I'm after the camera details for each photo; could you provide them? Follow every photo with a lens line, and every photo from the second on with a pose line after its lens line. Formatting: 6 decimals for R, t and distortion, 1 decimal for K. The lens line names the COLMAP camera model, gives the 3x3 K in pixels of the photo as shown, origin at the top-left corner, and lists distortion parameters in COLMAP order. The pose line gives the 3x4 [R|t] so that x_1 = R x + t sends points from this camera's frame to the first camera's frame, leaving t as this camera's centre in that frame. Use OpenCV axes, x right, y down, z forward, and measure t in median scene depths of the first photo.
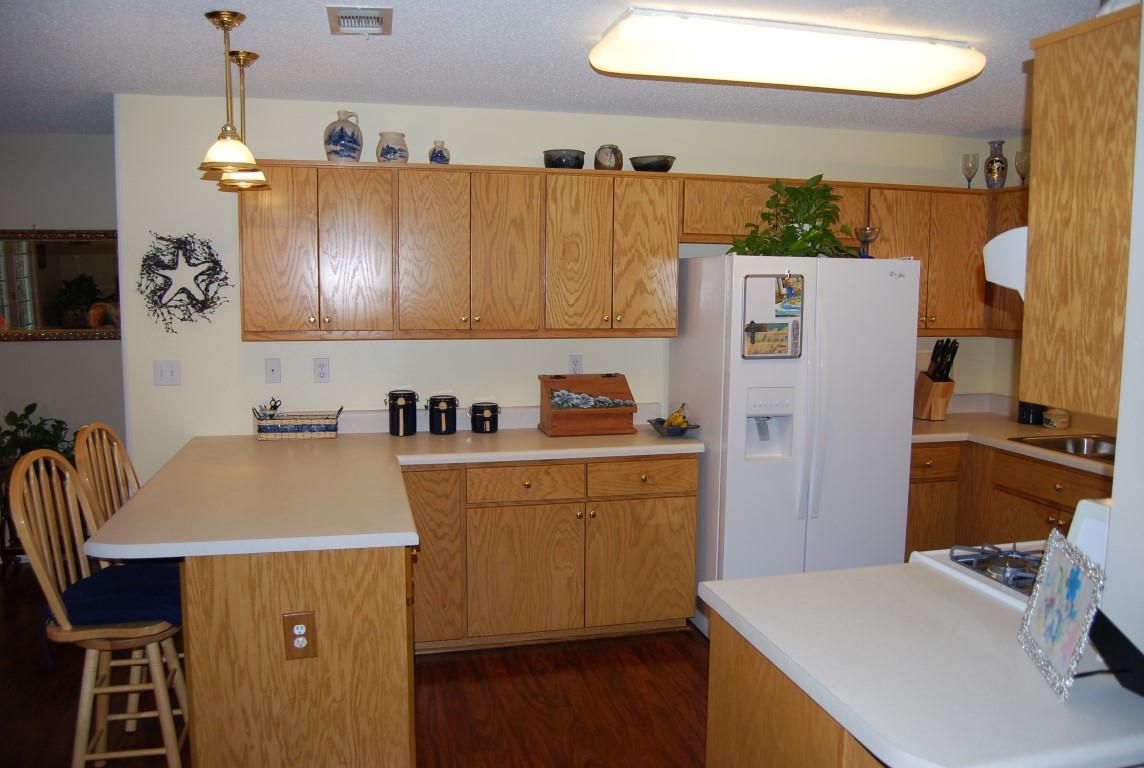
lens RADIAL K [[896.2, 0, 573.3], [0, 896.2, 386.3], [0, 0, 1]] dist [-0.076157, 0.003208]
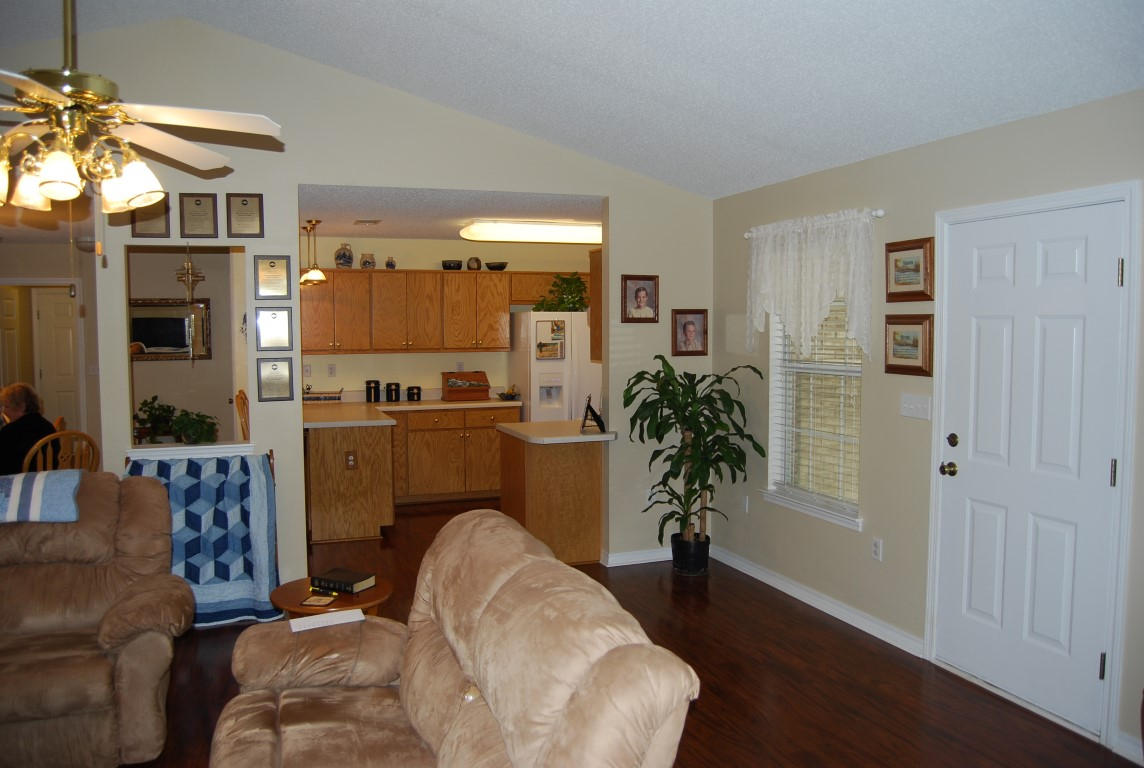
lens RADIAL K [[896.2, 0, 573.7], [0, 896.2, 381.3], [0, 0, 1]] dist [-0.076157, 0.003208]
pose [[0.993818, -0.017831, 0.109583, 0.038538], [0.023441, 0.998468, -0.050115, 0.122813], [-0.108521, 0.052374, 0.992713, -1.070245]]
